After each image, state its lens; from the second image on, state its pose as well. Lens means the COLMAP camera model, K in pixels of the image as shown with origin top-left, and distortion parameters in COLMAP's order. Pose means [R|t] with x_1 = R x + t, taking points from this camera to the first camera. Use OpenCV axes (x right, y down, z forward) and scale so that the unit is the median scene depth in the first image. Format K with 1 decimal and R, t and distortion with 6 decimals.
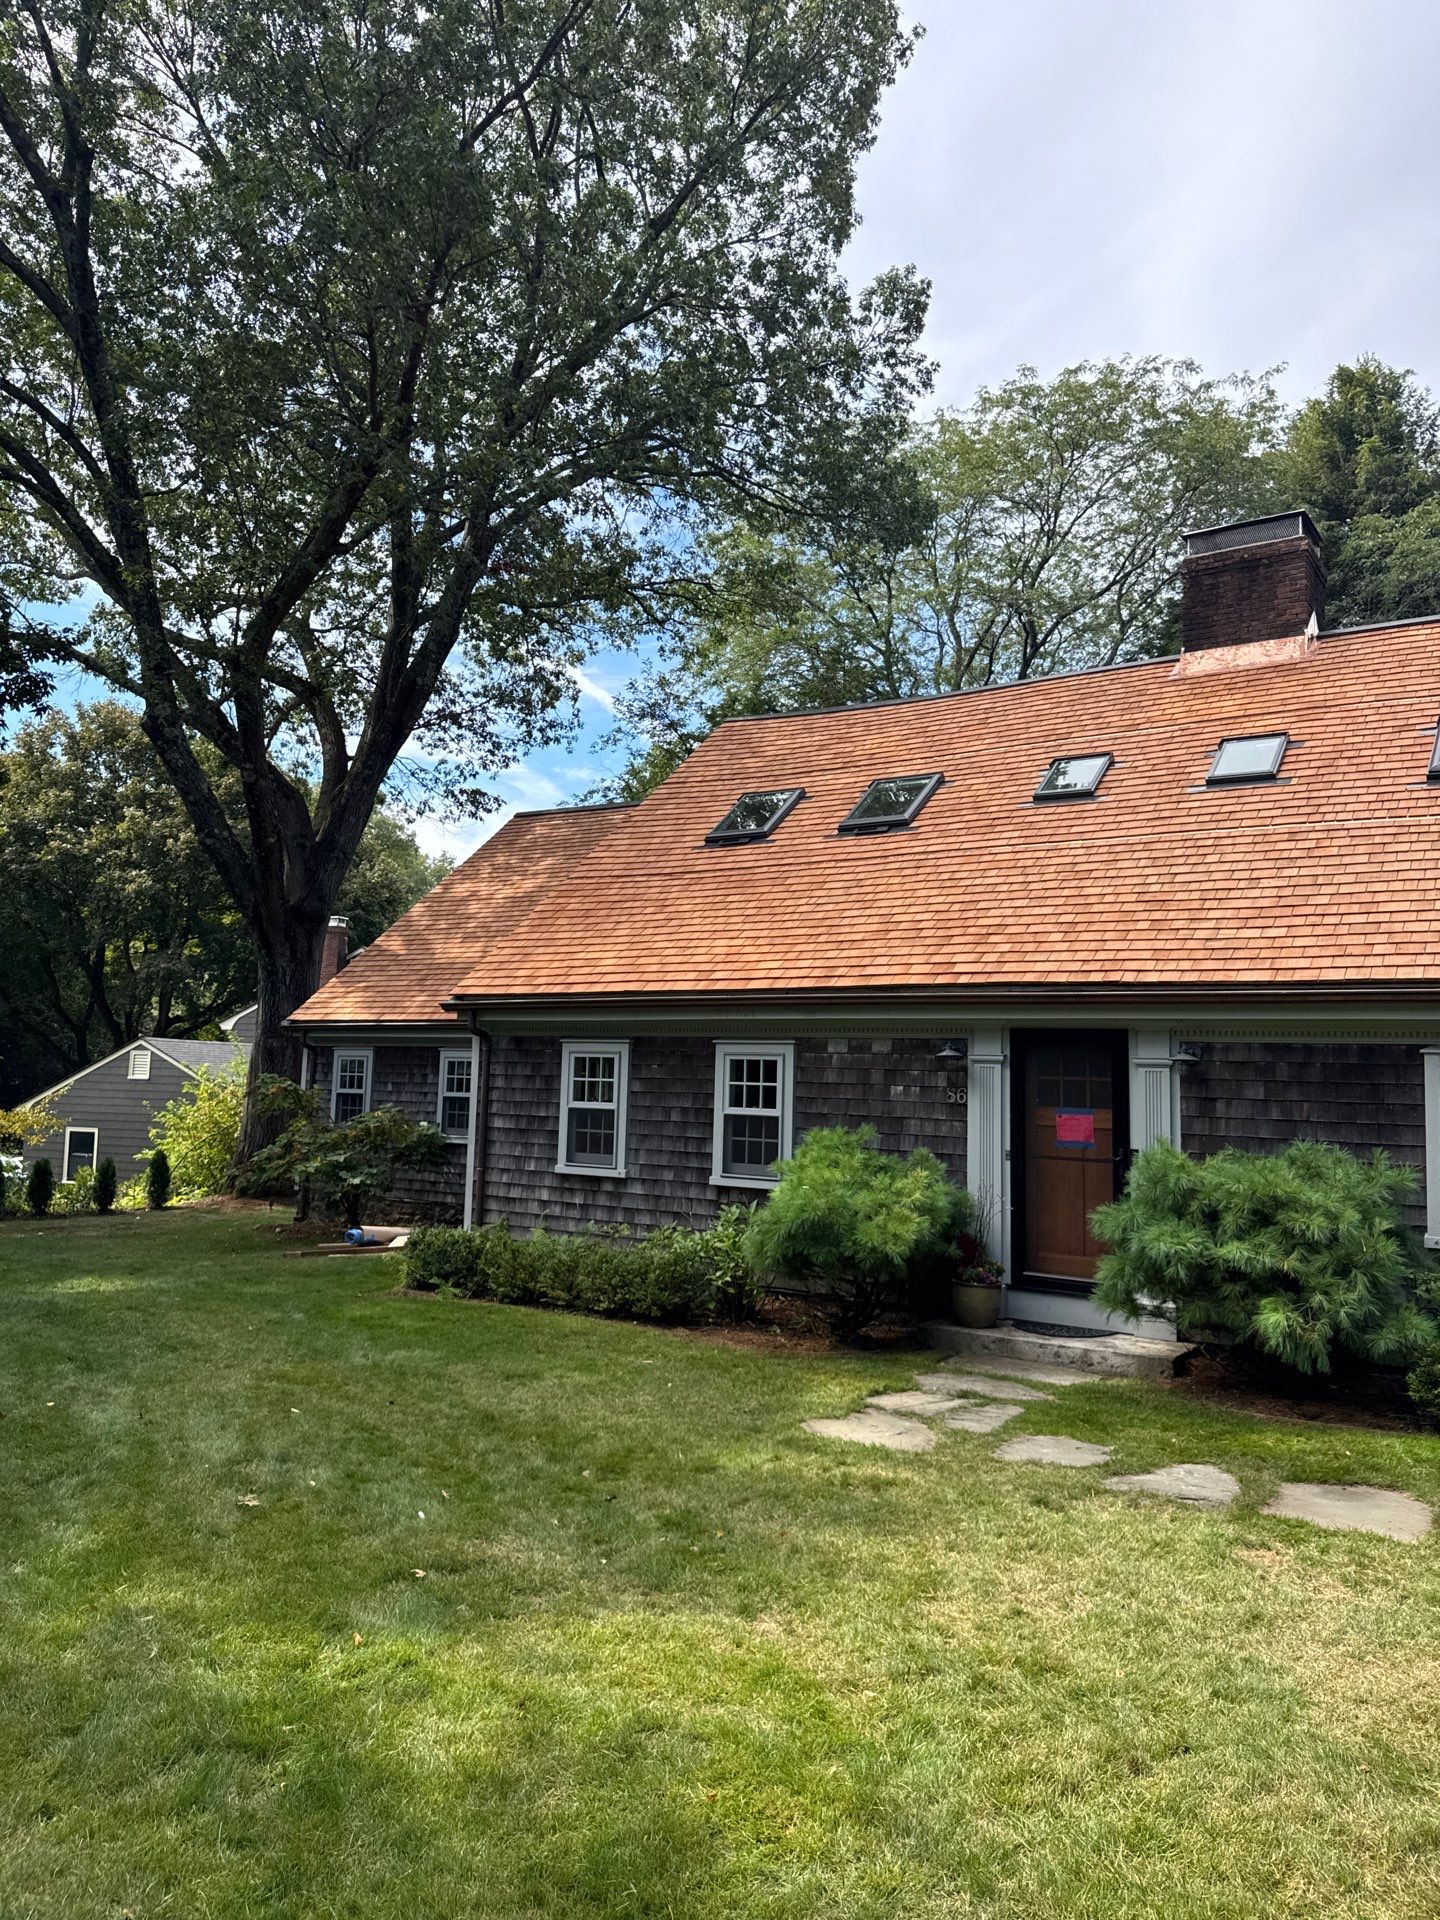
lens RADIAL K [[1350.3, 0, 764.1], [0, 1350.3, 944.4], [0, 0, 1]] dist [0.089141, -0.153745]
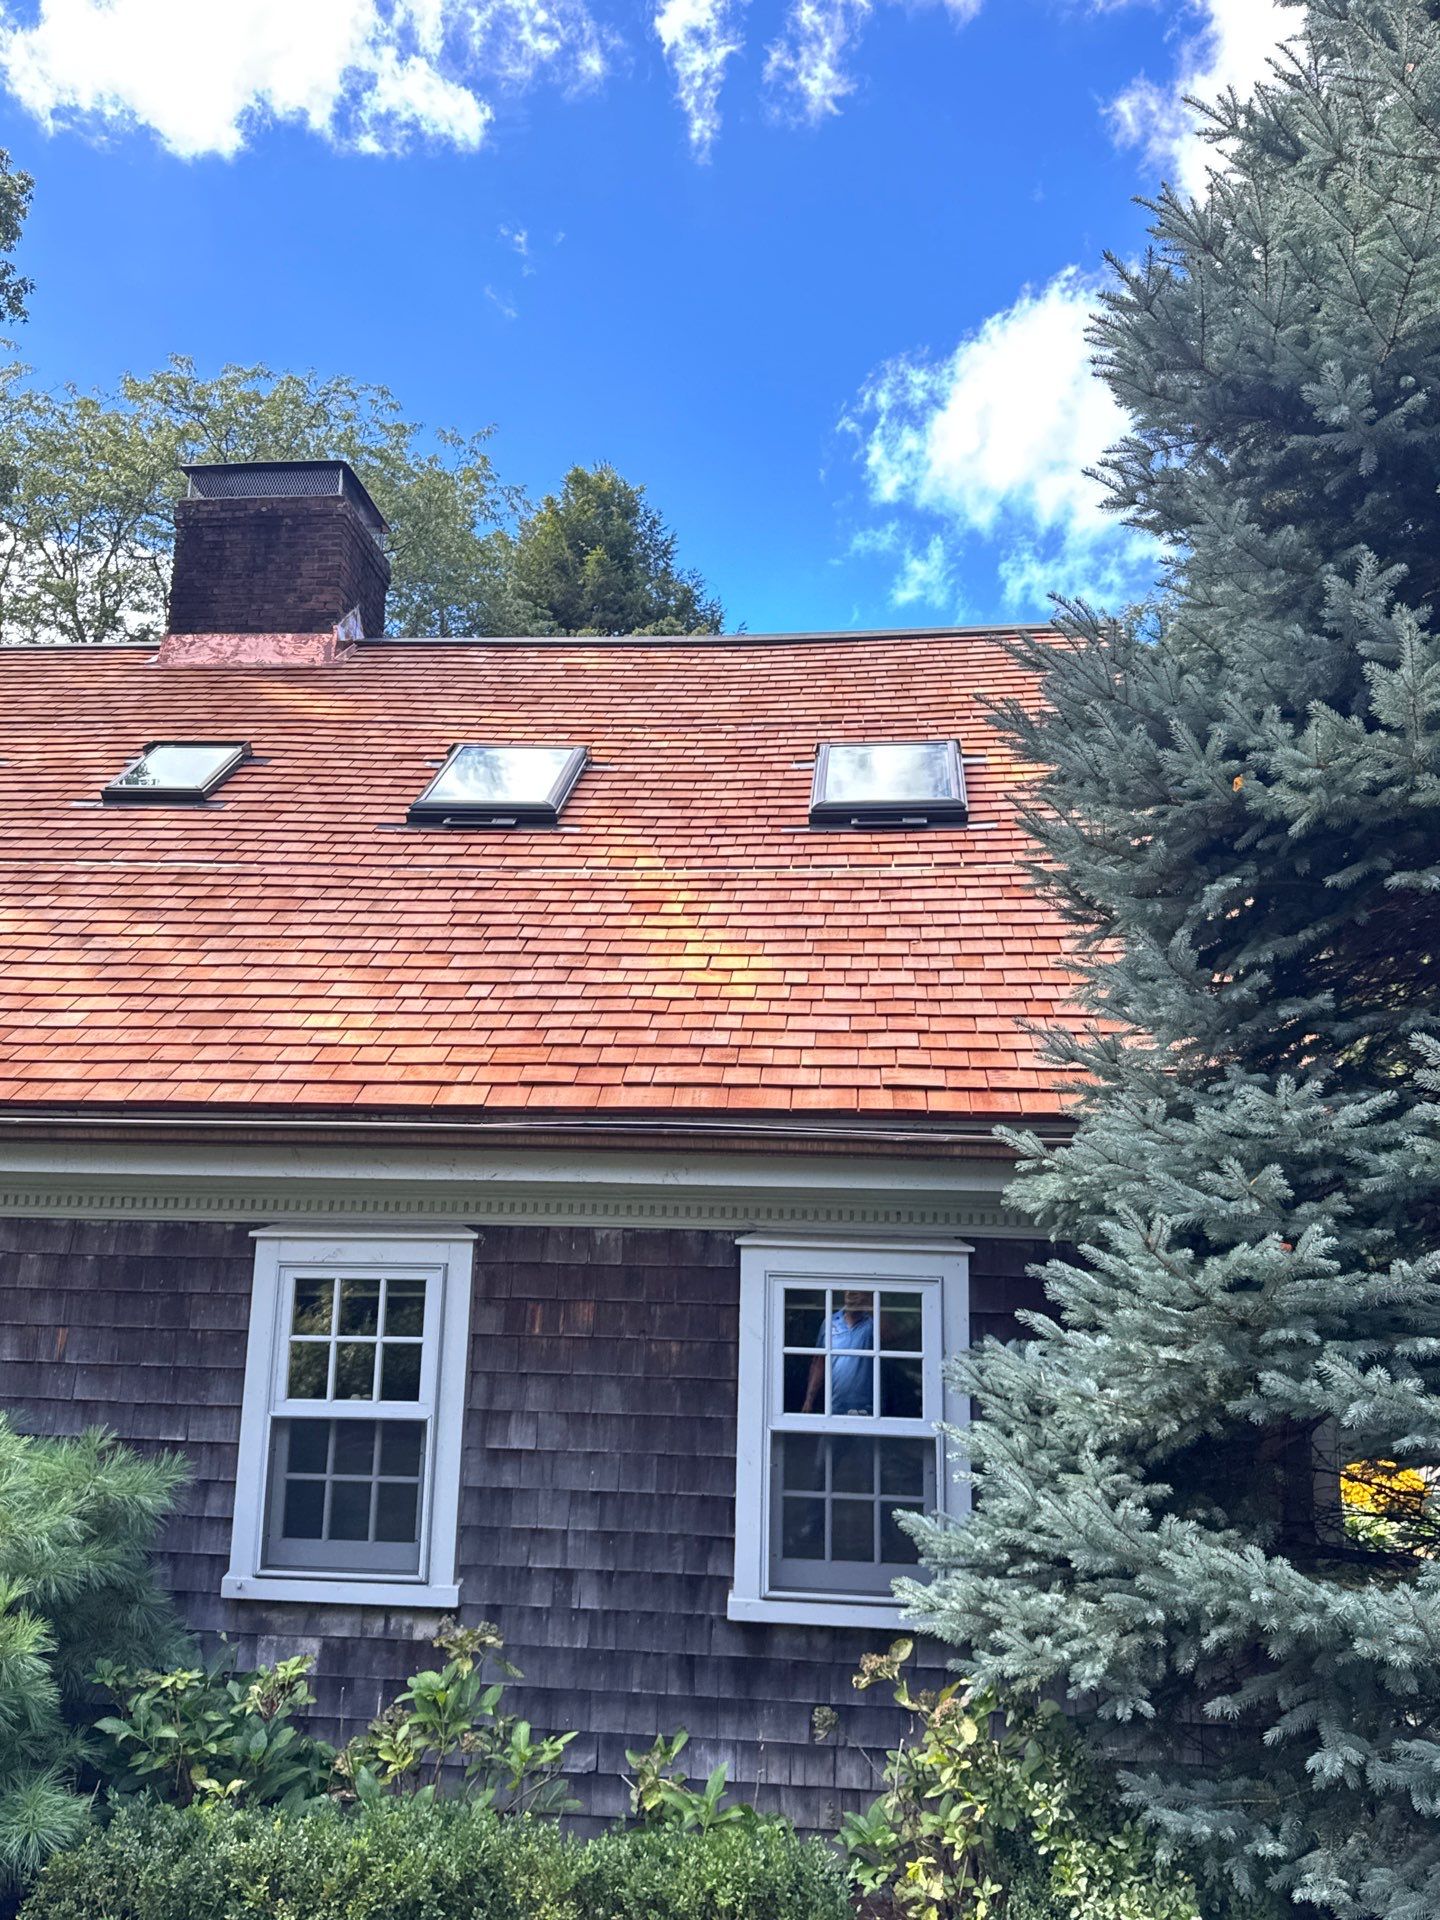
lens RADIAL K [[1548.4, 0, 718.9], [0, 1548.4, 980.3], [0, 0, 1]] dist [0.292606, -0.670476]
pose [[0.887030, 0.087564, 0.453332, 0.233709], [-0.049764, 0.994264, -0.094675, 0.017809], [-0.459021, 0.061420, 0.886300, 0.215916]]
